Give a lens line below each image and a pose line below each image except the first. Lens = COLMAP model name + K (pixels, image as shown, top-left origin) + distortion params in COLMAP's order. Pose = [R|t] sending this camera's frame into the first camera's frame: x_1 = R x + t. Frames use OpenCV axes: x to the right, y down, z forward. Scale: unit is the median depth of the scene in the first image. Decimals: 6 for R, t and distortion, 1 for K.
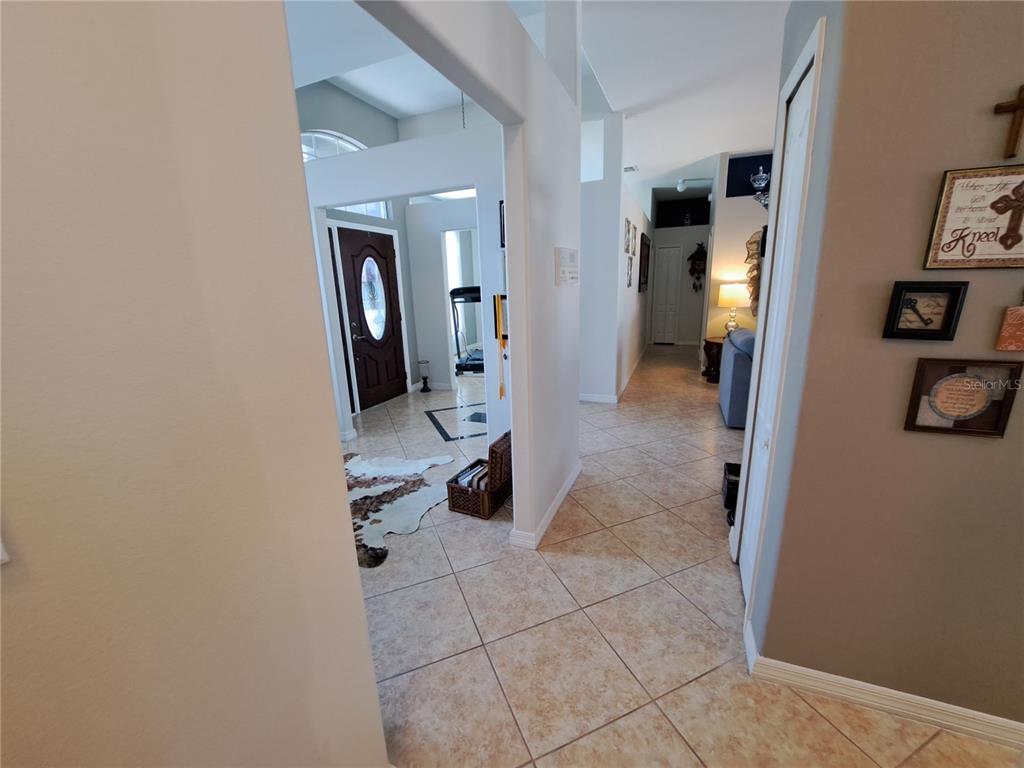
lens RADIAL K [[408.0, 0, 509.5], [0, 408.0, 385.7], [0, 0, 1]] dist [-0.021744, 0.001898]
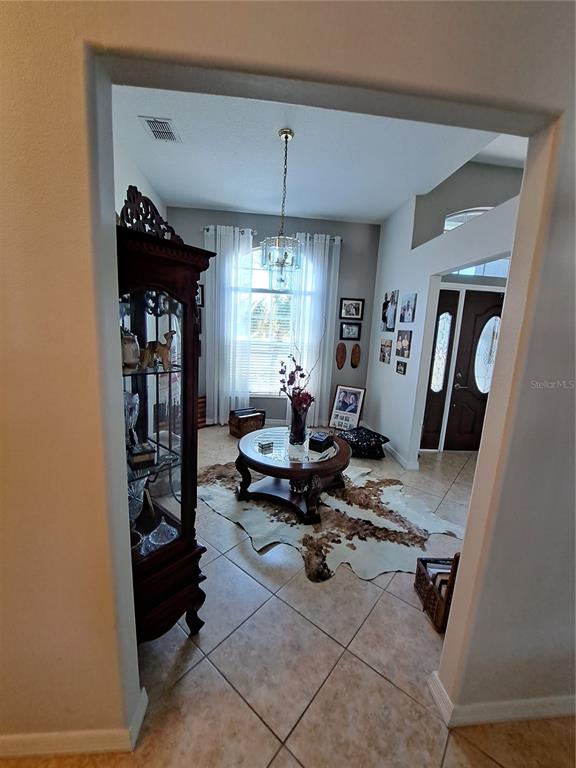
lens RADIAL K [[306.0, 0, 286.7], [0, 306.0, 387.4], [0, 0, 1]] dist [-0.021744, 0.001898]
pose [[0.462639, 0.215373, -0.859988, 0.205585], [-0.272381, 0.957655, 0.093302, -0.111544], [0.843667, 0.191080, 0.501712, 0.318654]]
